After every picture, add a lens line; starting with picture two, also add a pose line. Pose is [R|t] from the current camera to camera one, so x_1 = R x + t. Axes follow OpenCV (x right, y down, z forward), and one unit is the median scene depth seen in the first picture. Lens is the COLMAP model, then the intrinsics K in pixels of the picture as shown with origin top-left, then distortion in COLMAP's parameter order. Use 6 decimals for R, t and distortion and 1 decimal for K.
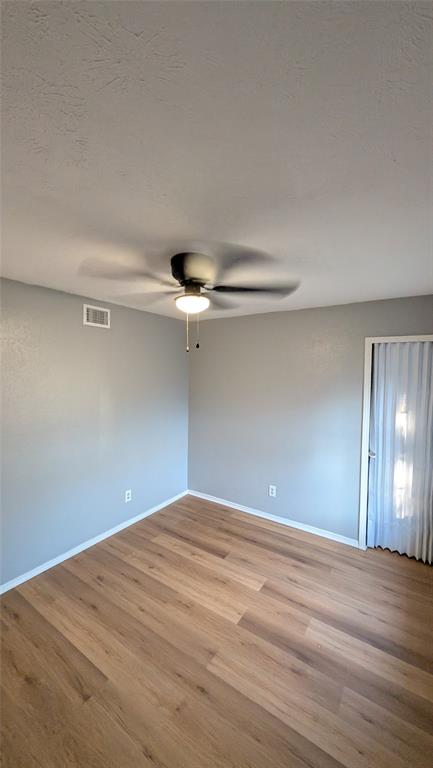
lens RADIAL K [[287.6, 0, 211.8], [0, 287.6, 384.2], [0, 0, 1]] dist [0.000674, 0.000009]
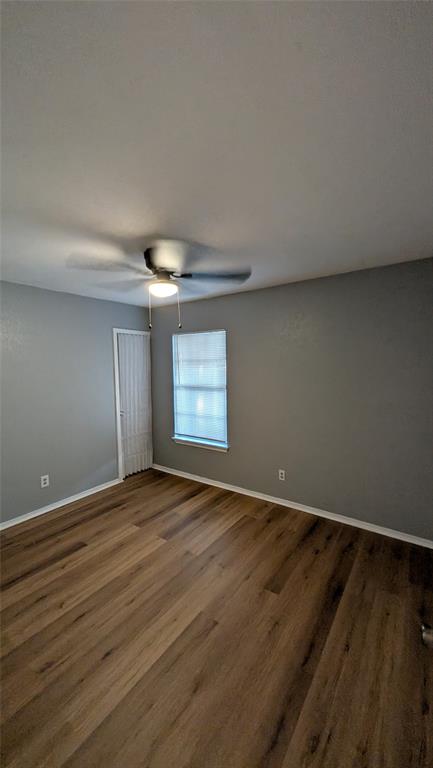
lens RADIAL K [[287.6, 0, 211.8], [0, 287.6, 384.2], [0, 0, 1]] dist [0.000674, 0.000009]
pose [[0.044280, -0.084092, 0.995474, -0.957235], [0.055999, 0.995093, 0.081569, 0.018887], [-0.997448, 0.052134, 0.048772, 0.573082]]
